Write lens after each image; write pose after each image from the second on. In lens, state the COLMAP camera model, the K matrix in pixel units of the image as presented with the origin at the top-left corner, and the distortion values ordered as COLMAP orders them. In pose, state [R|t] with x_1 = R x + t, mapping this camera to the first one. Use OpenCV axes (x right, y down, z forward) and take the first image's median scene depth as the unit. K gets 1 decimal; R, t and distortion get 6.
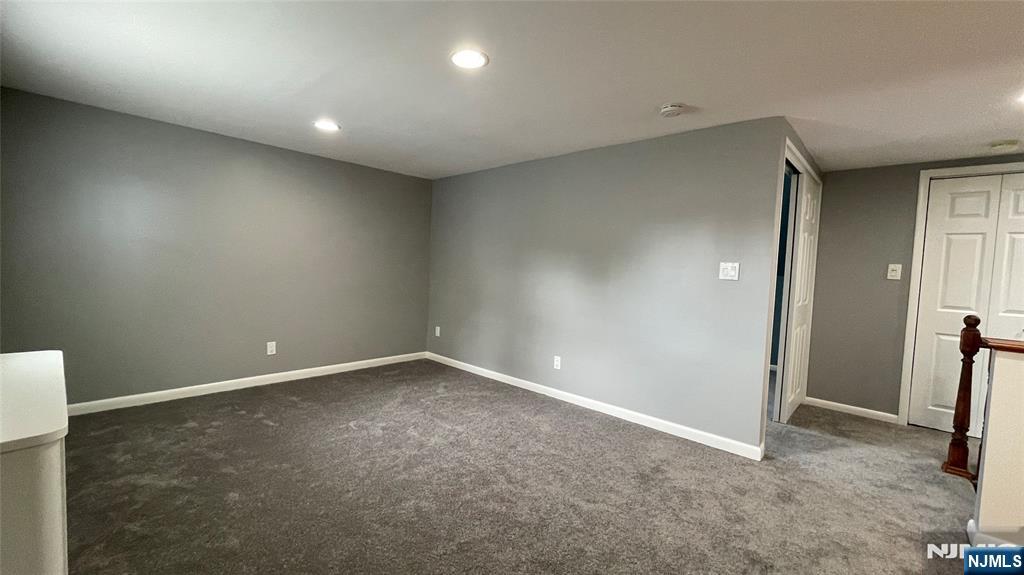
lens RADIAL K [[413.6, 0, 519.2], [0, 413.6, 288.8], [0, 0, 1]] dist [-0.002171, 0.000138]
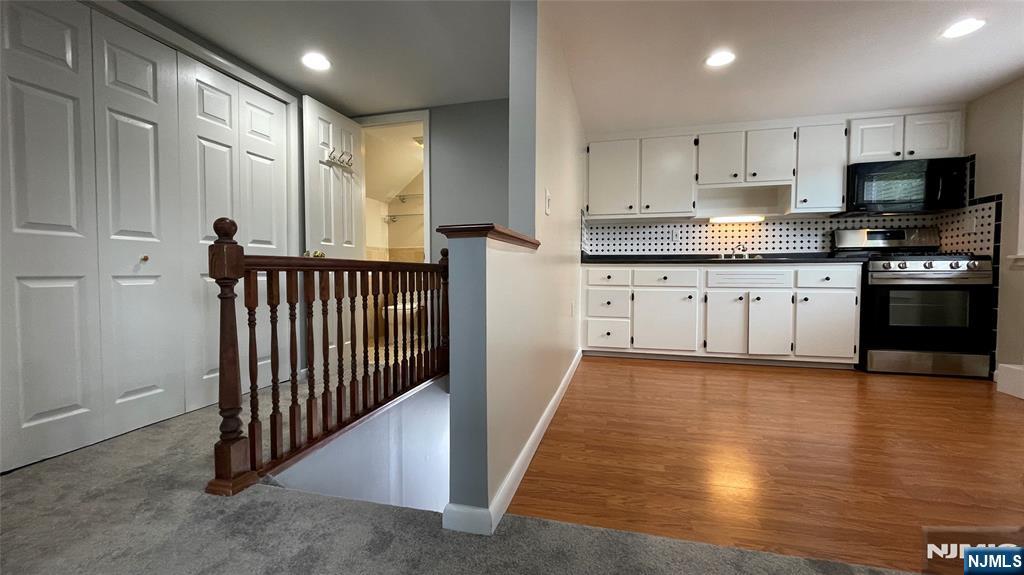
lens RADIAL K [[413.6, 0, 514.4], [0, 413.6, 288.1], [0, 0, 1]] dist [-0.002171, 0.000138]
pose [[-0.468139, -0.068209, 0.881018, 0.351768], [0.033319, 0.994945, 0.094734, 0.113958], [-0.883027, 0.073703, -0.463500, 0.853233]]
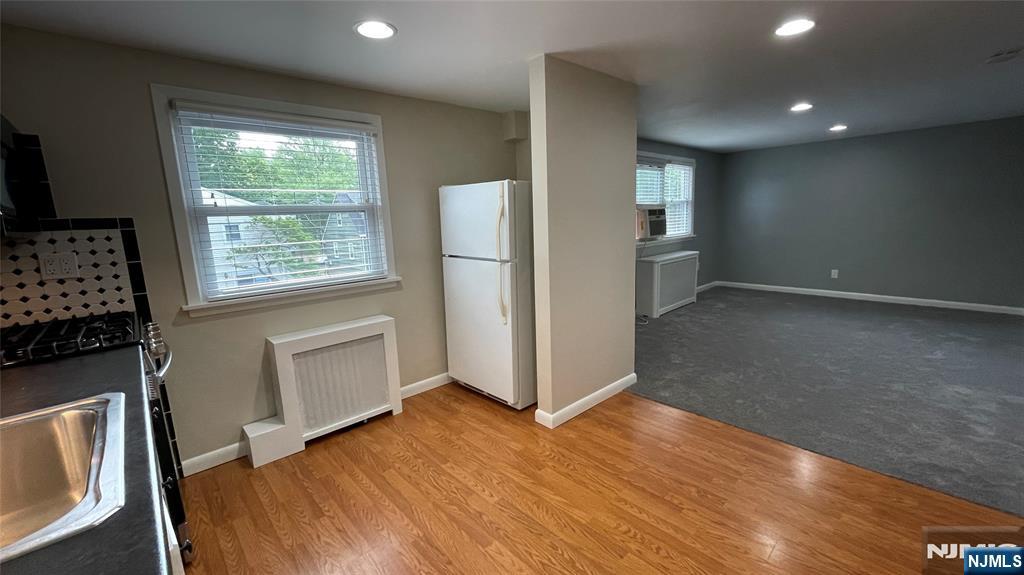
lens RADIAL K [[413.6, 0, 516.6], [0, 413.6, 287.4], [0, 0, 1]] dist [-0.002171, 0.000138]
pose [[-0.078034, 0.135955, -0.987637, 1.398036], [-0.021489, 0.990198, 0.138006, 0.018115], [0.996719, 0.031992, -0.074347, -0.078974]]
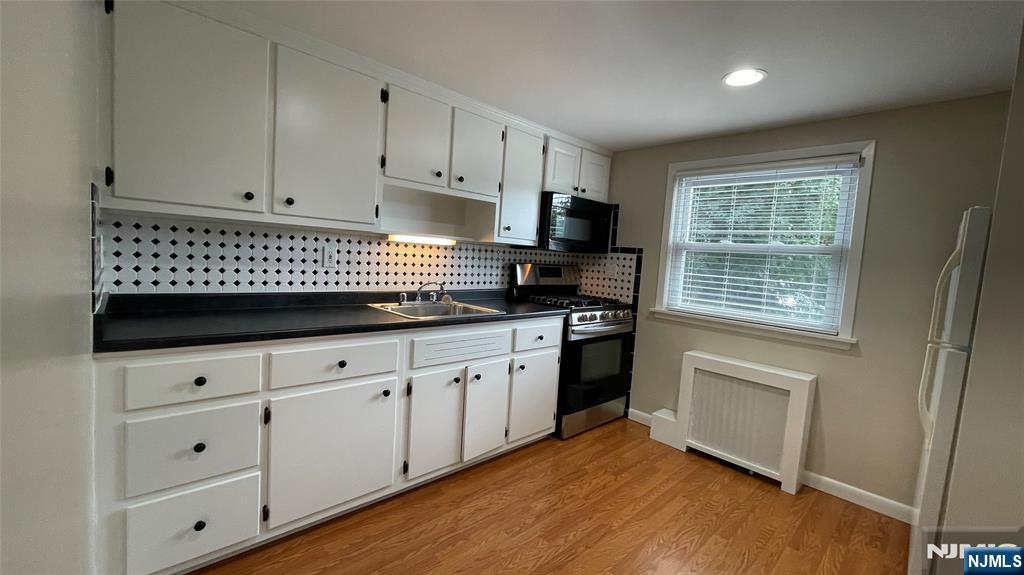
lens RADIAL K [[413.6, 0, 511.0], [0, 413.6, 286.1], [0, 0, 1]] dist [-0.002171, 0.000138]
pose [[-0.991801, -0.107905, 0.068463, 1.004723], [-0.097743, 0.985661, 0.137542, -0.006929], [-0.082323, 0.129723, -0.988127, 0.402918]]
